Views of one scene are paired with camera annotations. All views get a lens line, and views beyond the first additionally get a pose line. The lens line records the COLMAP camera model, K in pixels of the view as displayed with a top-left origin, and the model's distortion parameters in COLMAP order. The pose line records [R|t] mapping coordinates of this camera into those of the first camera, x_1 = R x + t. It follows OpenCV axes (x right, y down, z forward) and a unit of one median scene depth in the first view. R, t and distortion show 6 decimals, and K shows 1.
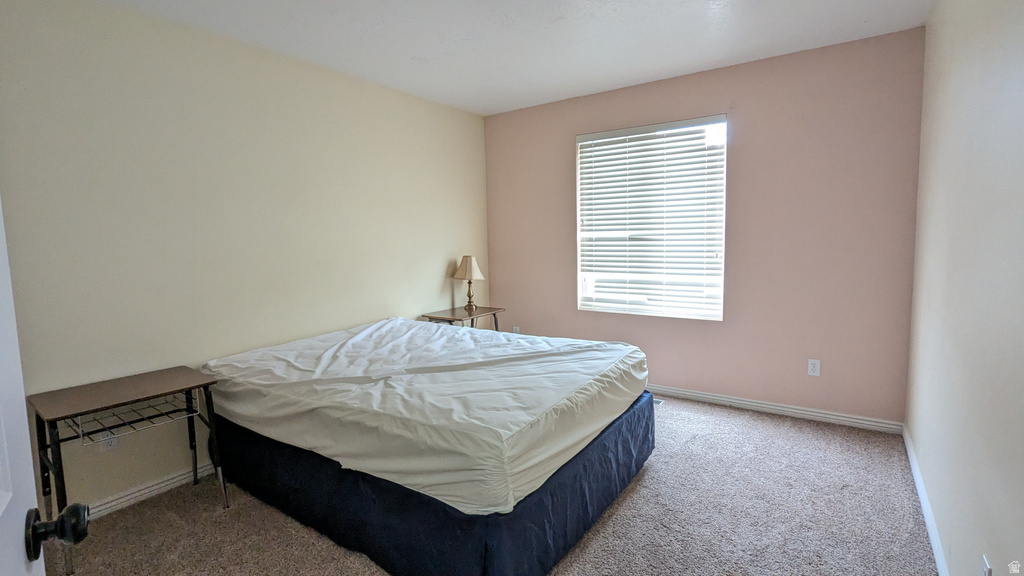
lens RADIAL K [[483.4, 0, 505.4], [0, 483.4, 284.6], [0, 0, 1]] dist [0.000613, 0.000796]
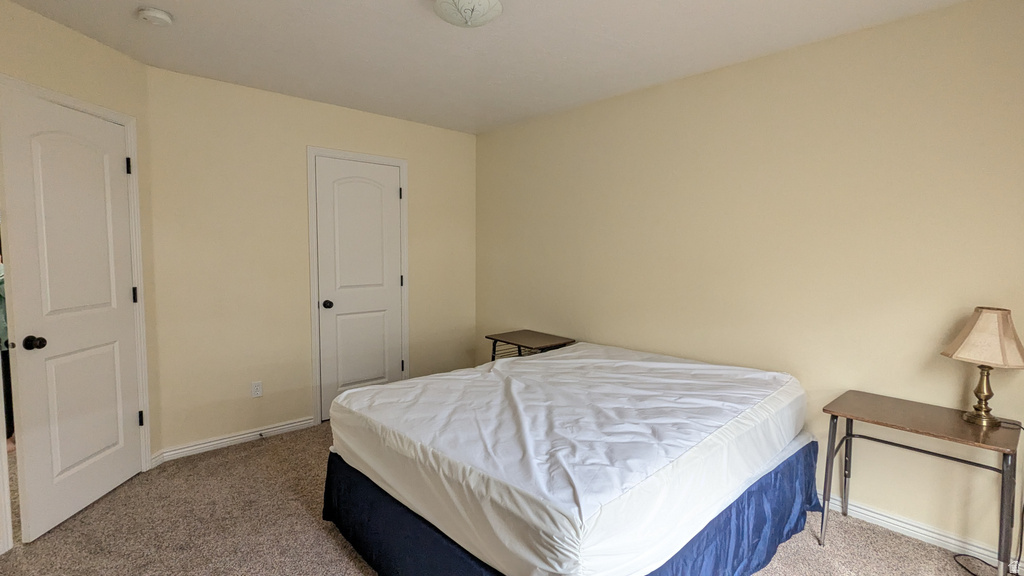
lens RADIAL K [[483.4, 0, 505.4], [0, 483.4, 284.6], [0, 0, 1]] dist [0.000613, 0.000796]
pose [[-0.205334, 0.098310, -0.973742, 0.889701], [-0.102470, 0.987314, 0.121288, -0.170362], [0.973313, 0.124684, -0.192655, 1.248010]]
